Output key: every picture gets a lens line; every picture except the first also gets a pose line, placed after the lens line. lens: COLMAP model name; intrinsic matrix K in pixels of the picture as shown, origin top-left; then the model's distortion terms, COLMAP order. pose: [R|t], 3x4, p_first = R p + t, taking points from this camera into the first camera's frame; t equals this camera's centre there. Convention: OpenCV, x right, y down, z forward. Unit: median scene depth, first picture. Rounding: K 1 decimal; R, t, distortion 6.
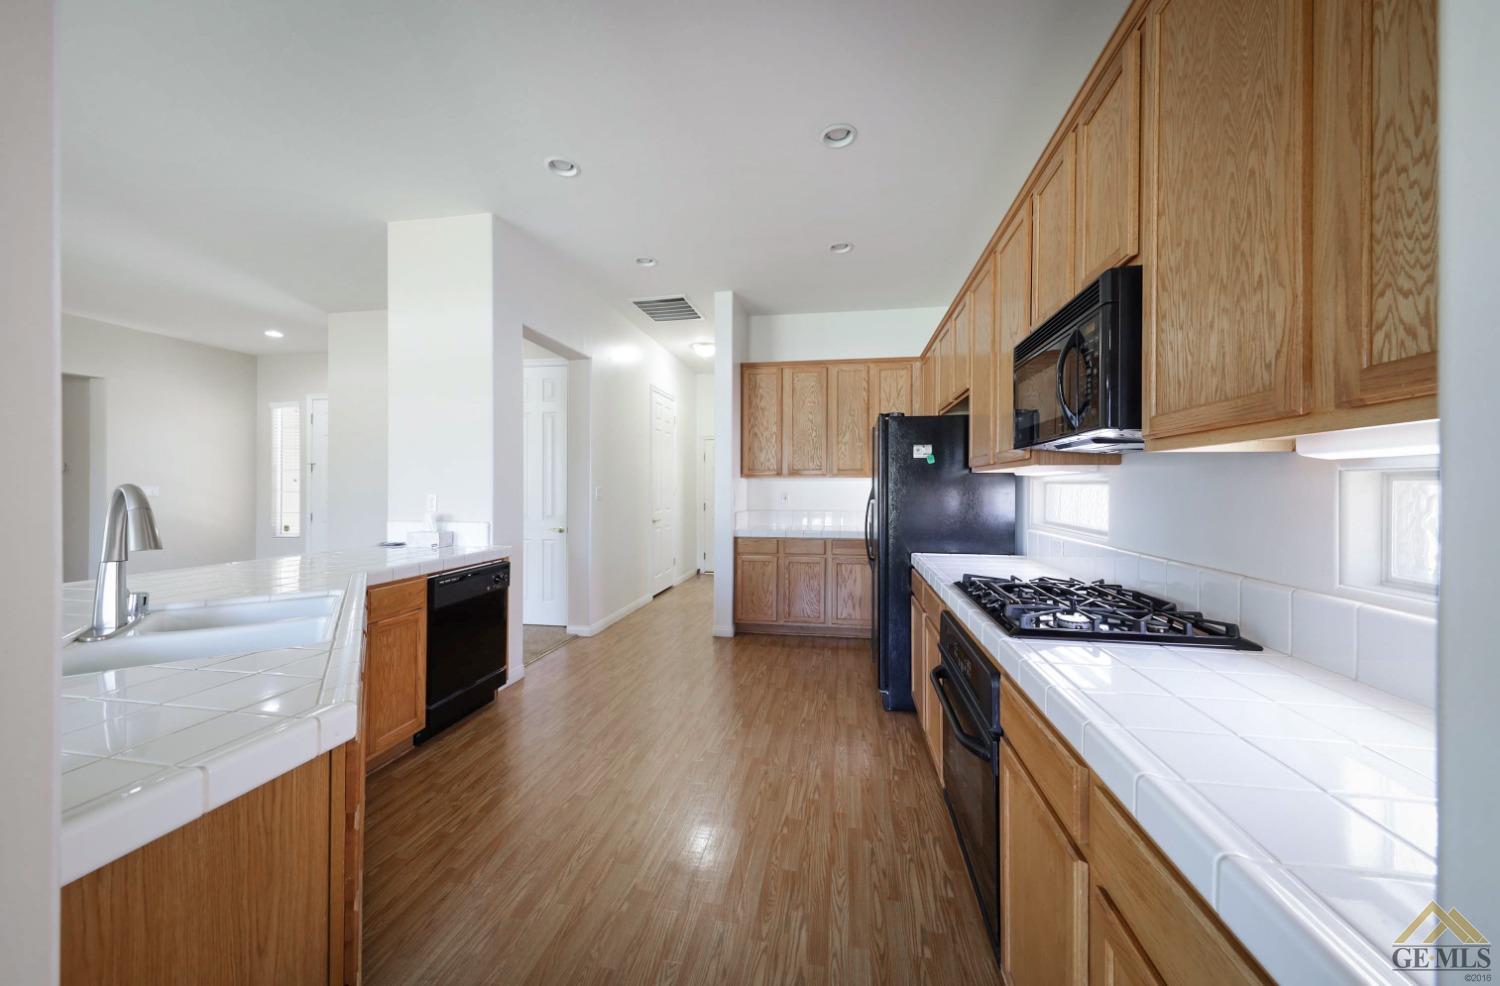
lens RADIAL K [[528.3, 0, 750.0], [0, 528.3, 493.0], [0, 0, 1]] dist [-0.000391, -0.000256]
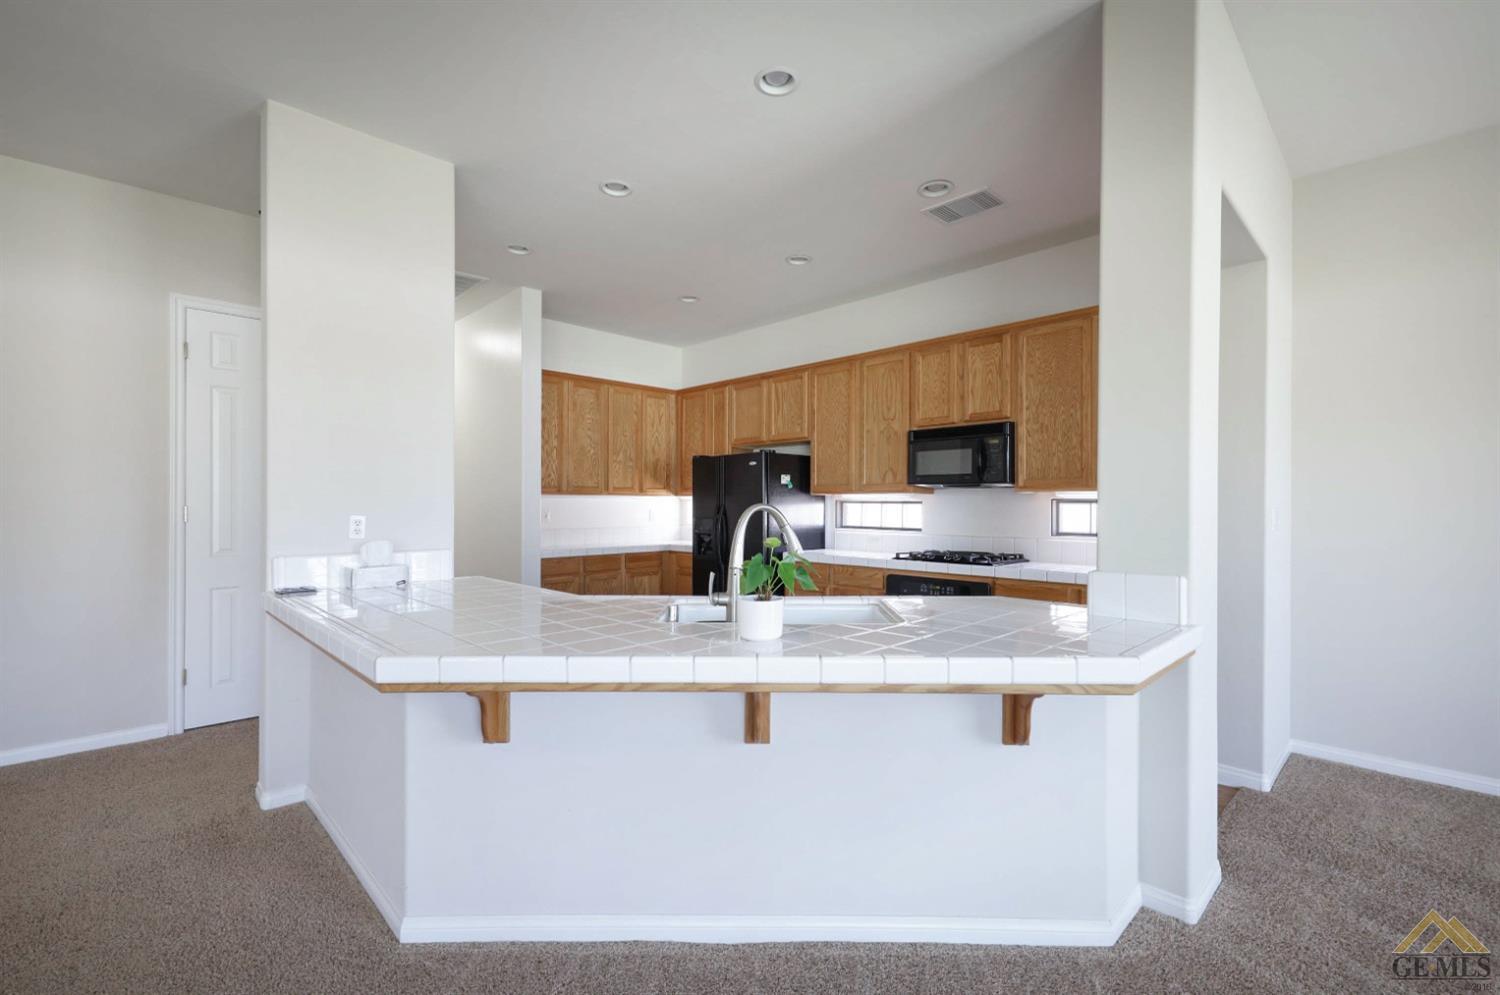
lens RADIAL K [[670.0, 0, 755.7], [0, 670.0, 507.8], [0, 0, 1]] dist [0.001985, -0.000376]
pose [[0.592798, -0.004009, 0.805341, -1.033239], [0.009299, 0.999955, -0.001867, -0.001025], [-0.805297, 0.008596, 0.592809, 0.014134]]
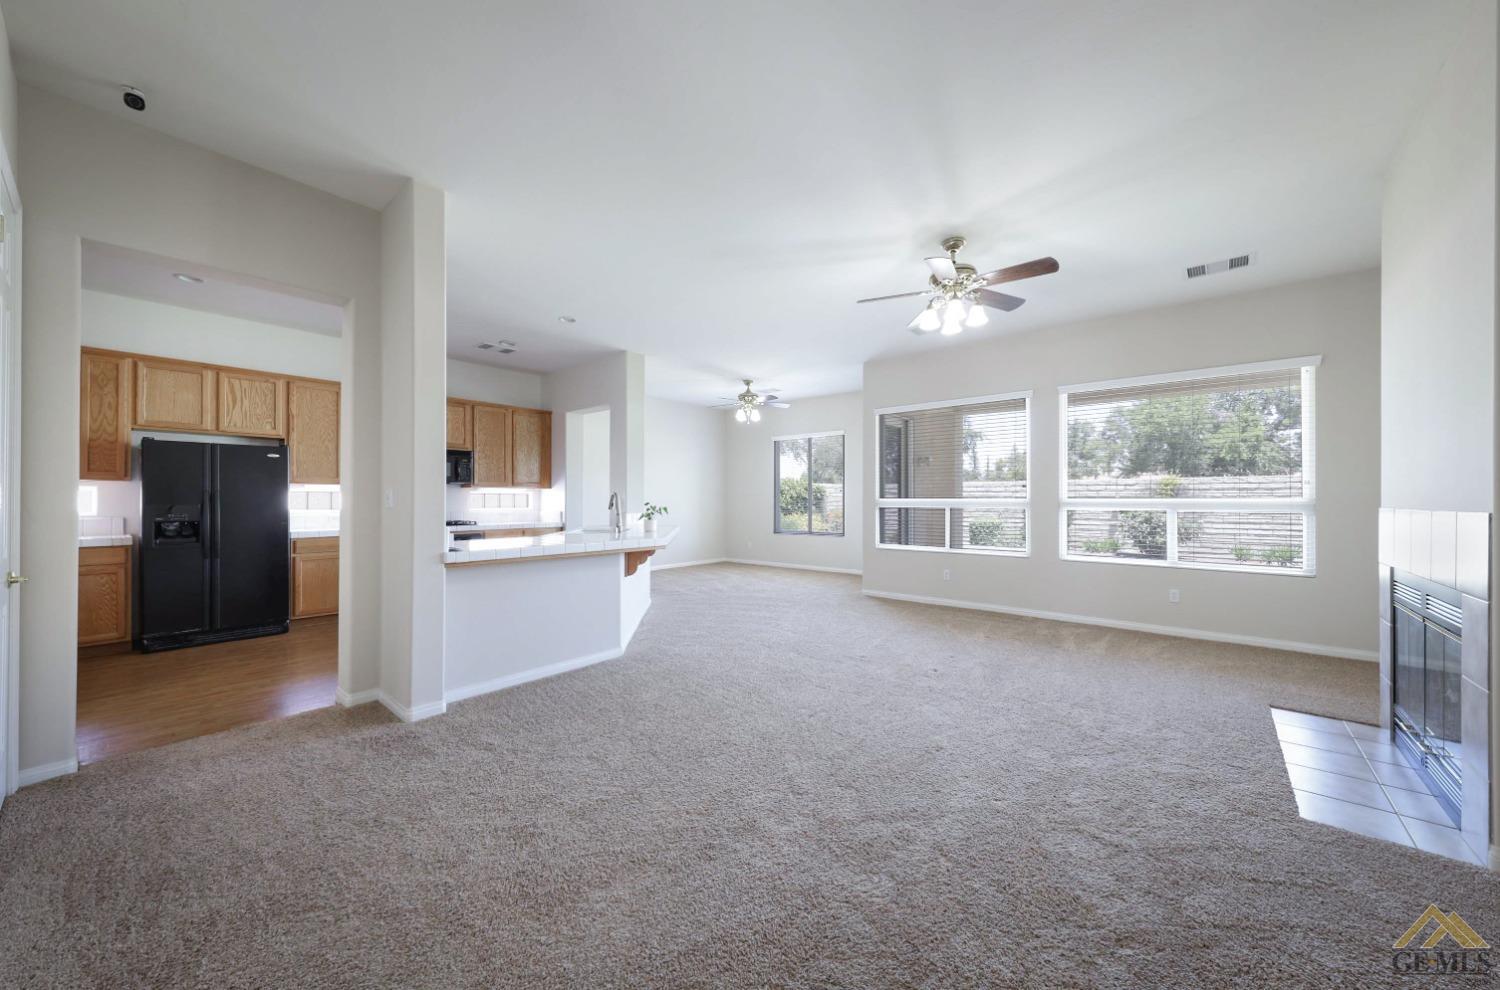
lens RADIAL K [[539.9, 0, 767.4], [0, 539.9, 495.4], [0, 0, 1]] dist [-0.000462, -0.000291]
pose [[-0.876841, 0.001779, 0.480778, -1.637048], [0.005582, 0.999963, 0.006479, -0.003873], [-0.480749, 0.008365, -0.876818, 1.575155]]
